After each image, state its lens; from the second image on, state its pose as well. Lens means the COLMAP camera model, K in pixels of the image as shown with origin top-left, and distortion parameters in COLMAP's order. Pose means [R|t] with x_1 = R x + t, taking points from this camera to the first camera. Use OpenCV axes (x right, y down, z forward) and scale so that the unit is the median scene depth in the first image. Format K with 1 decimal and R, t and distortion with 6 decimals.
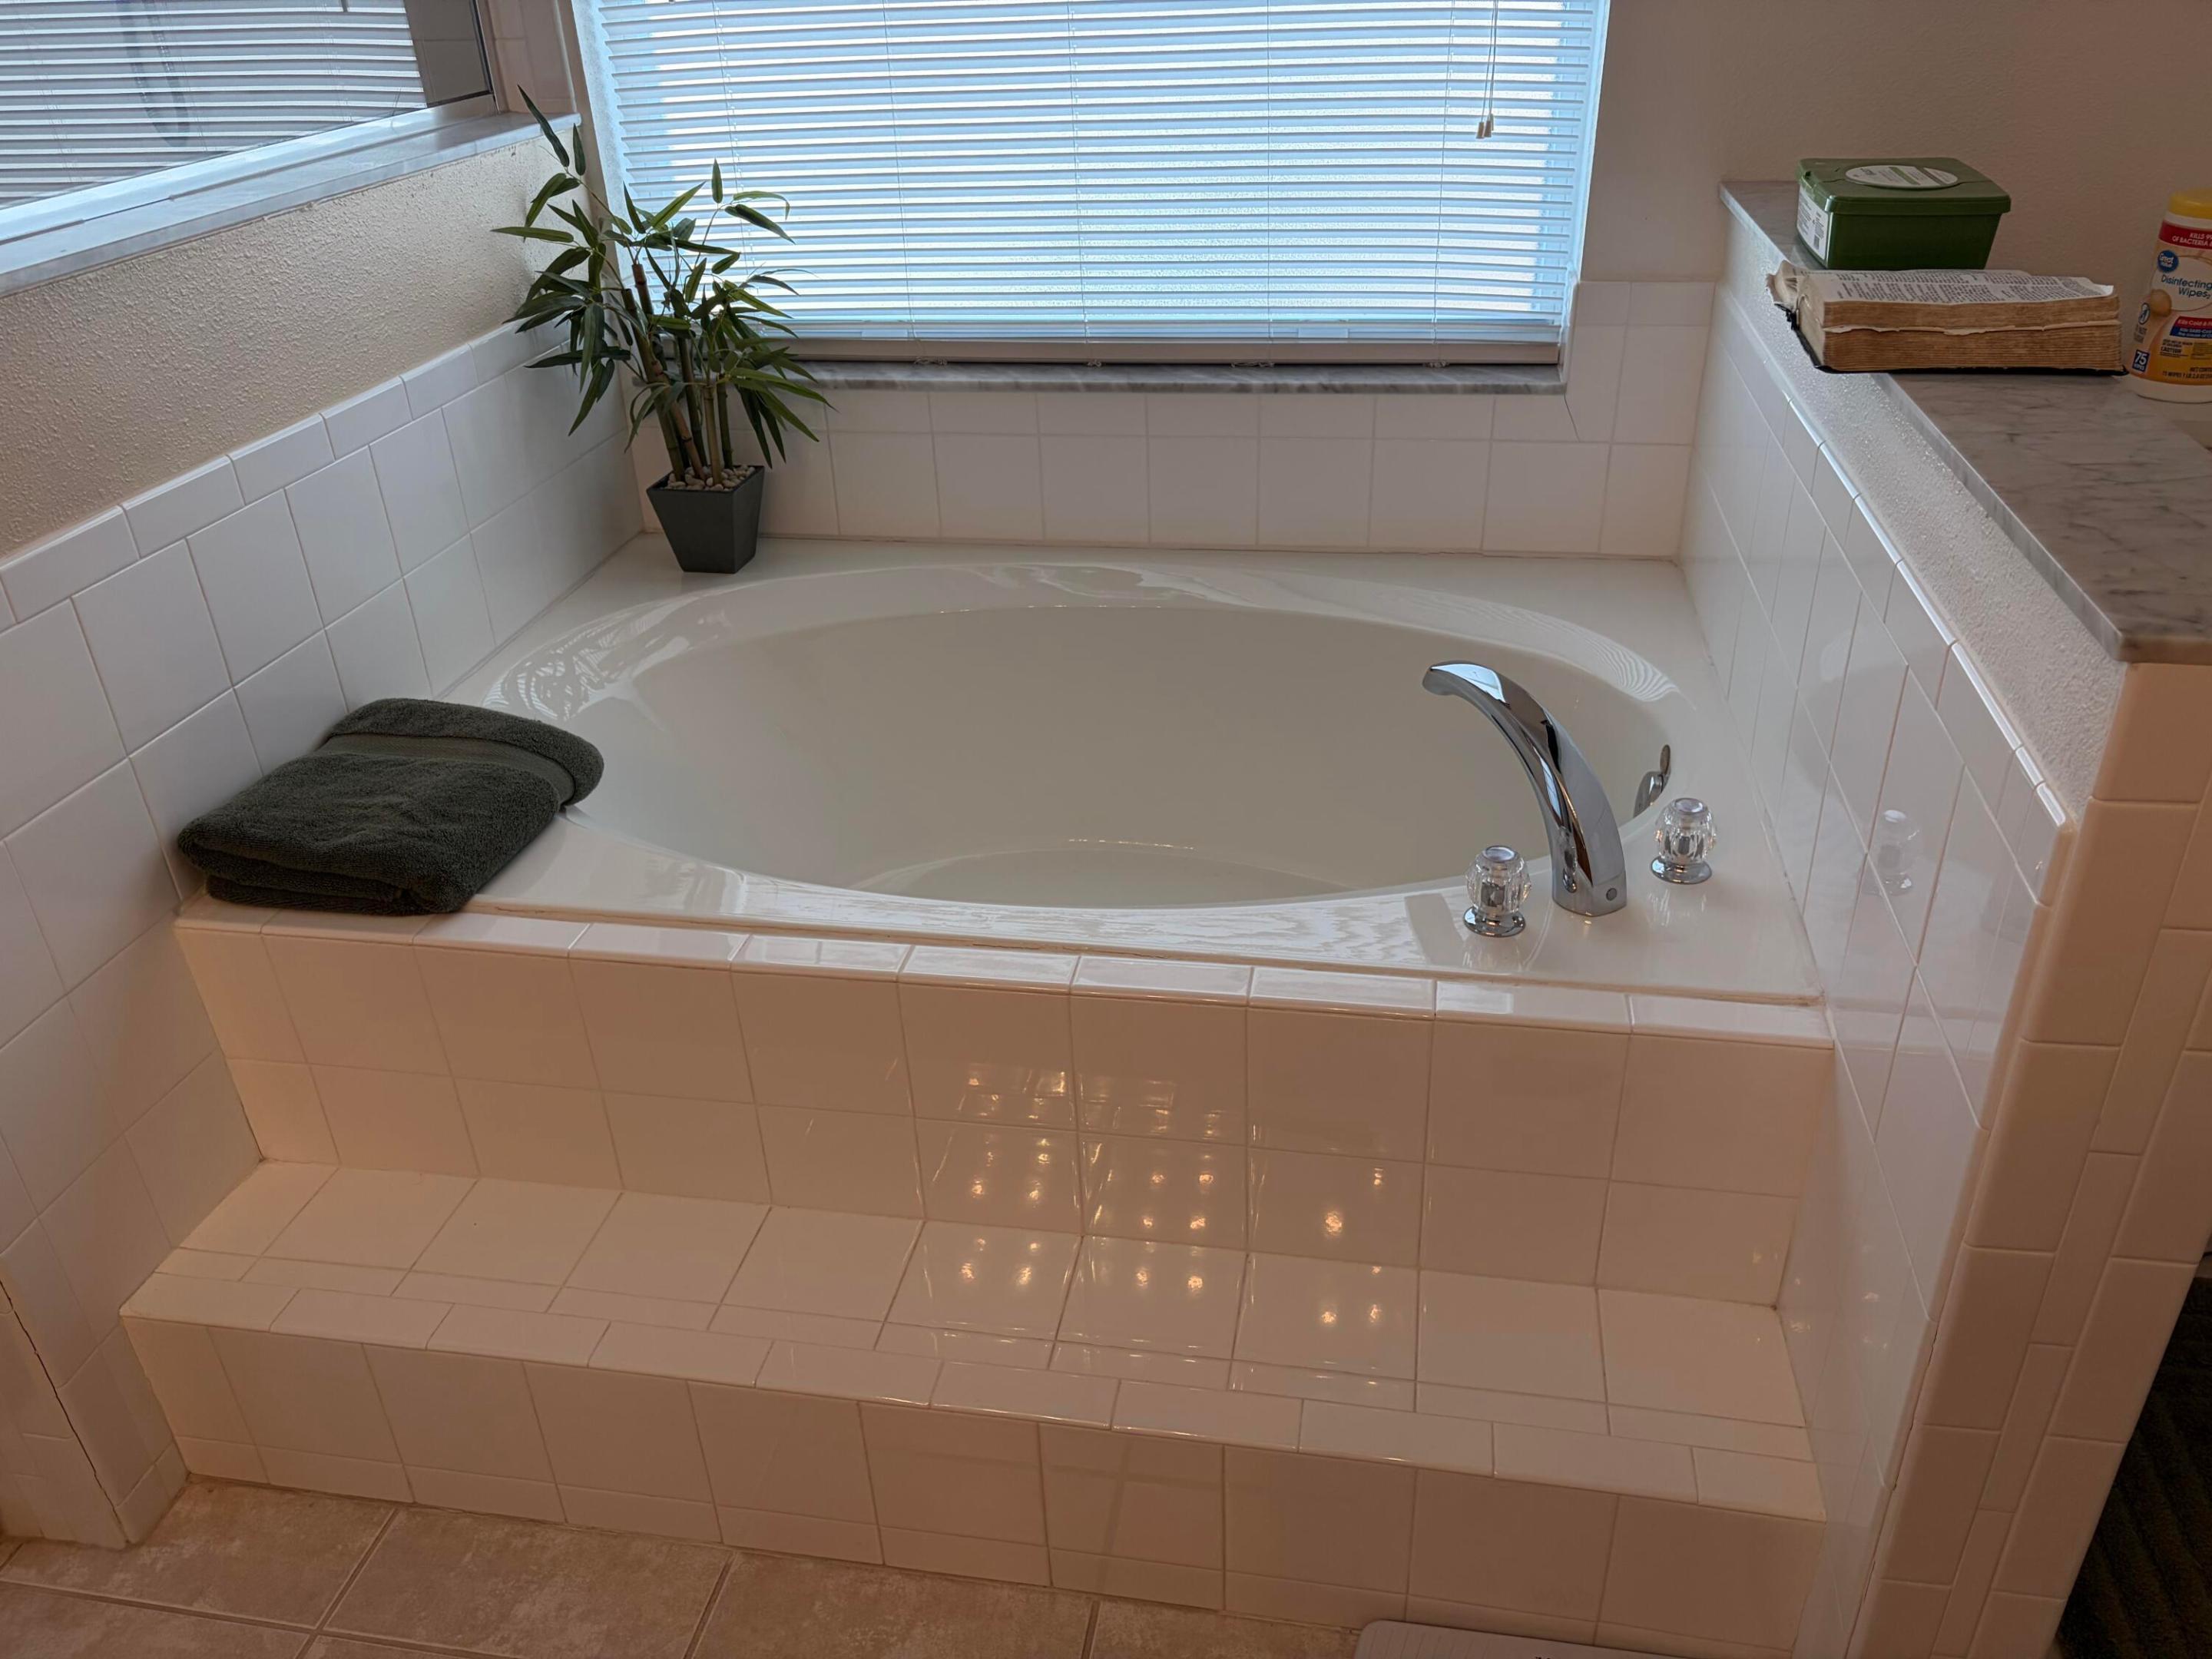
lens RADIAL K [[1672.6, 0, 1107.3], [0, 1672.6, 834.1], [0, 0, 1]] dist [0.049018, -0.057523]
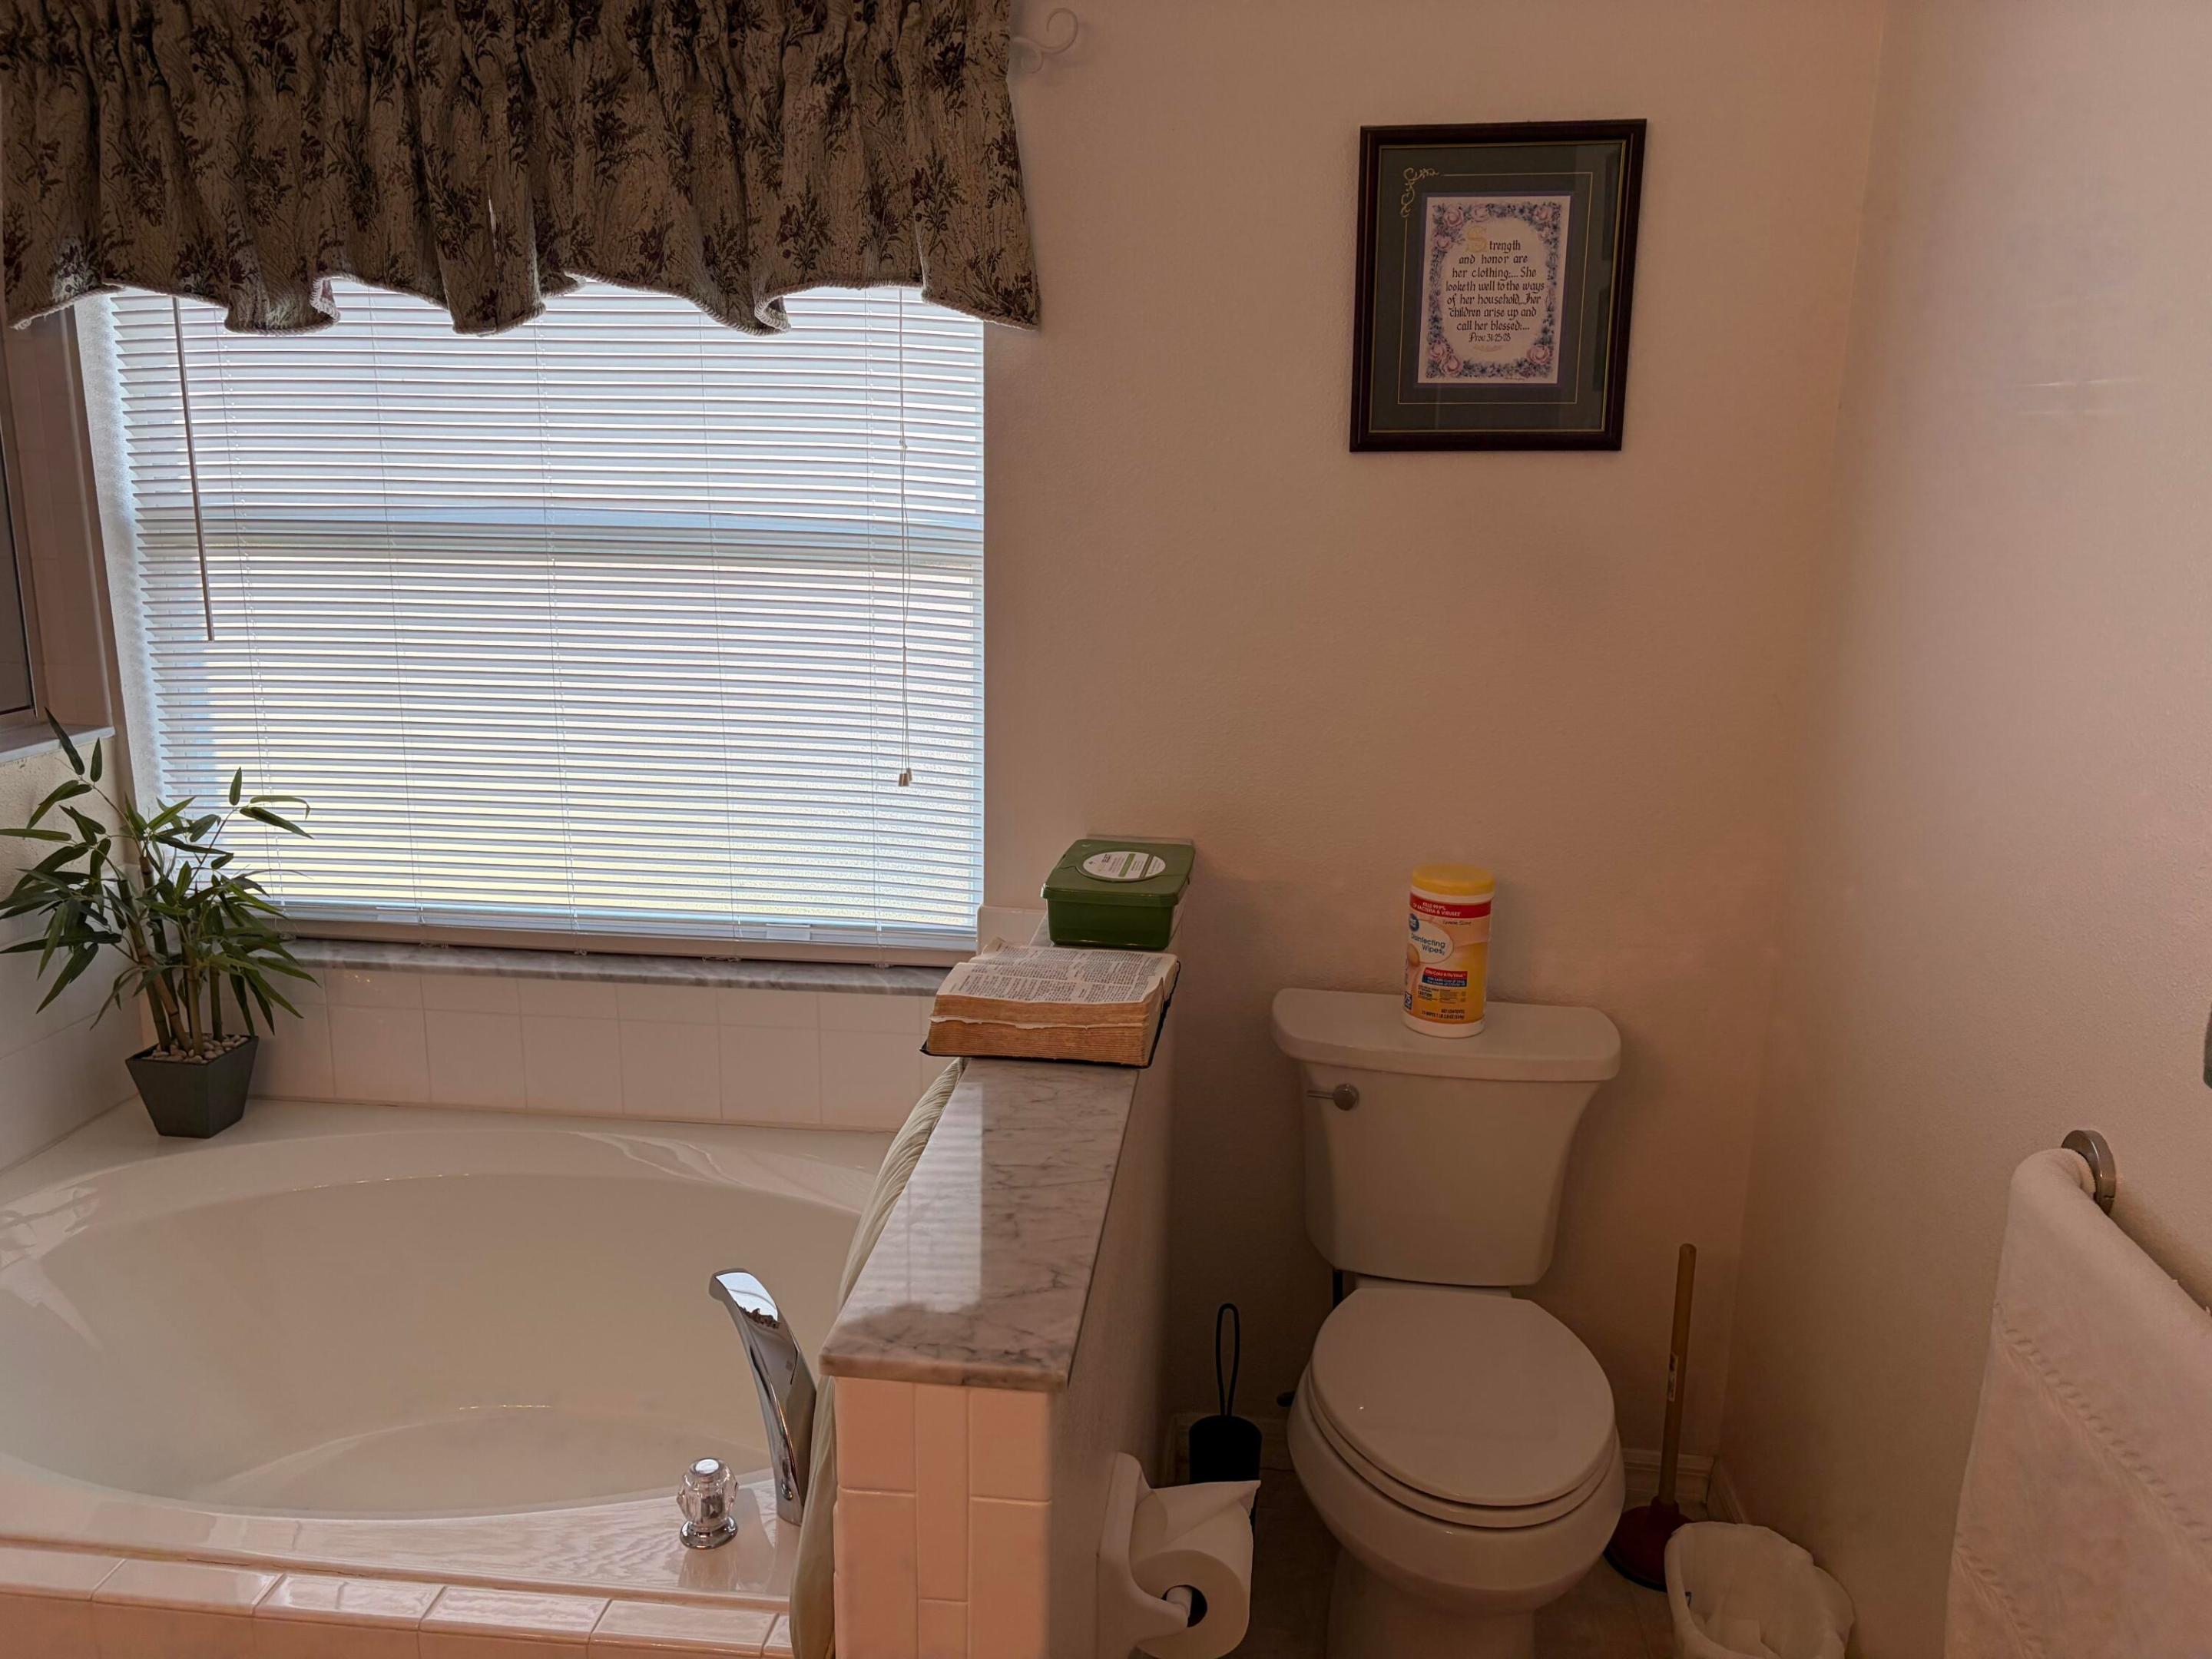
lens RADIAL K [[1672.6, 0, 1119.0], [0, 1672.6, 830.4], [0, 0, 1]] dist [0.049018, -0.057523]
pose [[0.995544, 0.036765, 0.086837, 0.261829], [-0.010703, 0.958971, -0.283301, -0.051546], [-0.093690, 0.281109, 0.955091, -0.116261]]
